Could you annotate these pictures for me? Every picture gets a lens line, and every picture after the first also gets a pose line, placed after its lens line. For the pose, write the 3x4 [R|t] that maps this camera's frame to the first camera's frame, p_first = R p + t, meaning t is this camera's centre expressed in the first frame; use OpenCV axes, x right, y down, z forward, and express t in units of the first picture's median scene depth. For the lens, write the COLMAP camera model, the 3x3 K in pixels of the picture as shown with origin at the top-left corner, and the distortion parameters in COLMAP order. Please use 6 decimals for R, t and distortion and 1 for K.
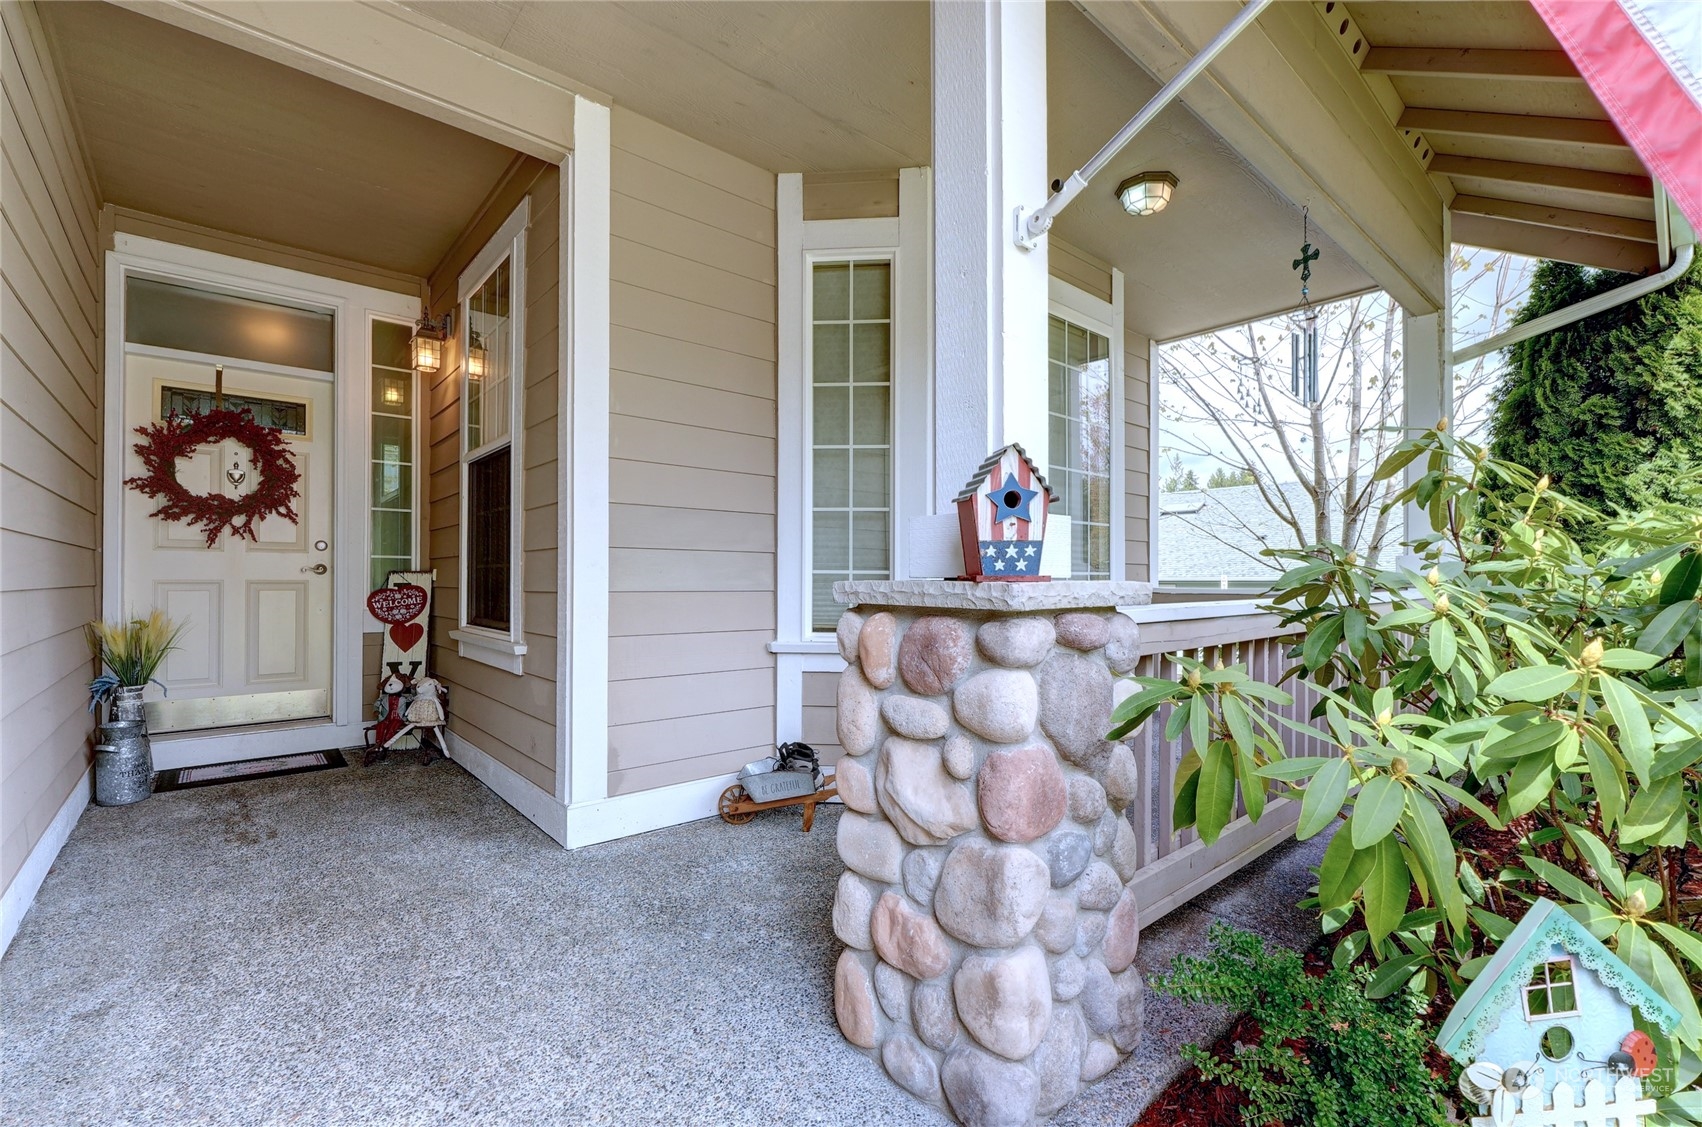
lens RADIAL K [[744.1, 0, 847.2], [0, 744.1, 577.5], [0, 0, 1]] dist [-0.000231, 0.000099]
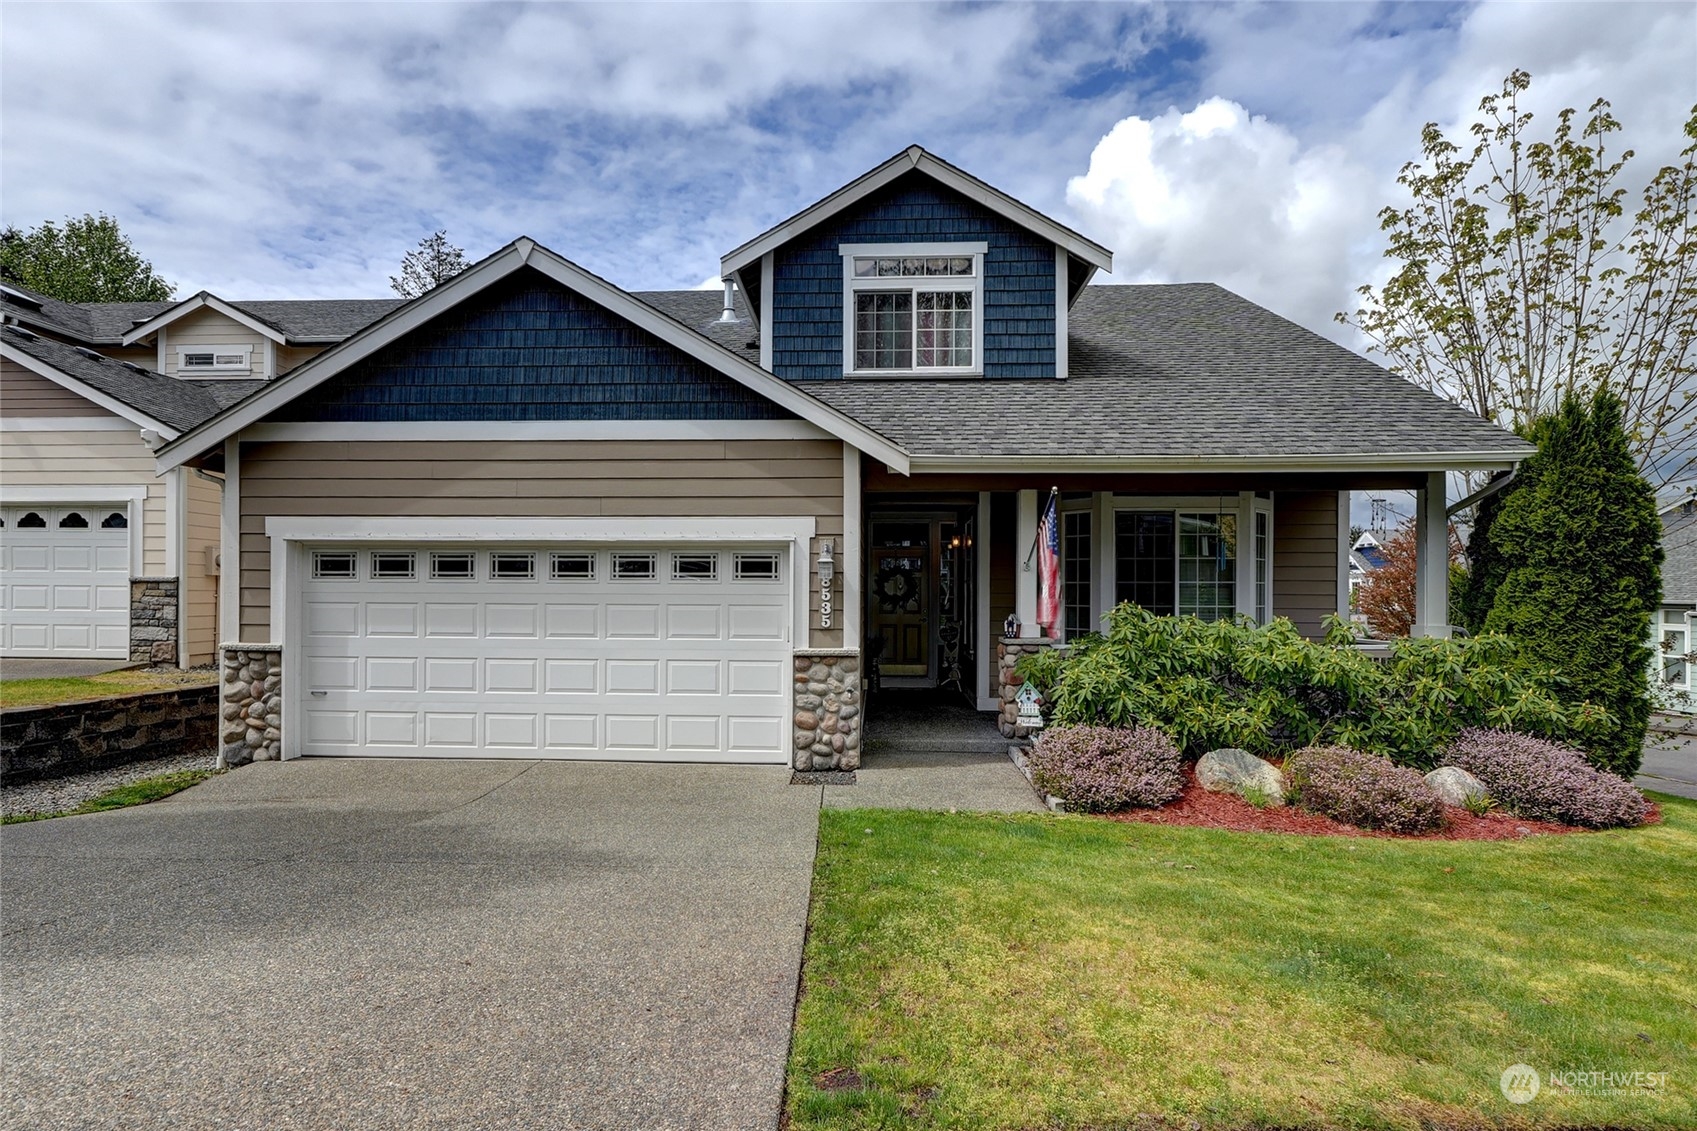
lens RADIAL K [[741.9, 0, 844.7], [0, 741.9, 579.4], [0, 0, 1]] dist [-0.000231, 0.000099]
pose [[0.722343, -0.020462, -0.691232, 0.937493], [0.000515, 0.999578, -0.029051, -0.081421], [0.691534, 0.020629, 0.722049, -1.135525]]
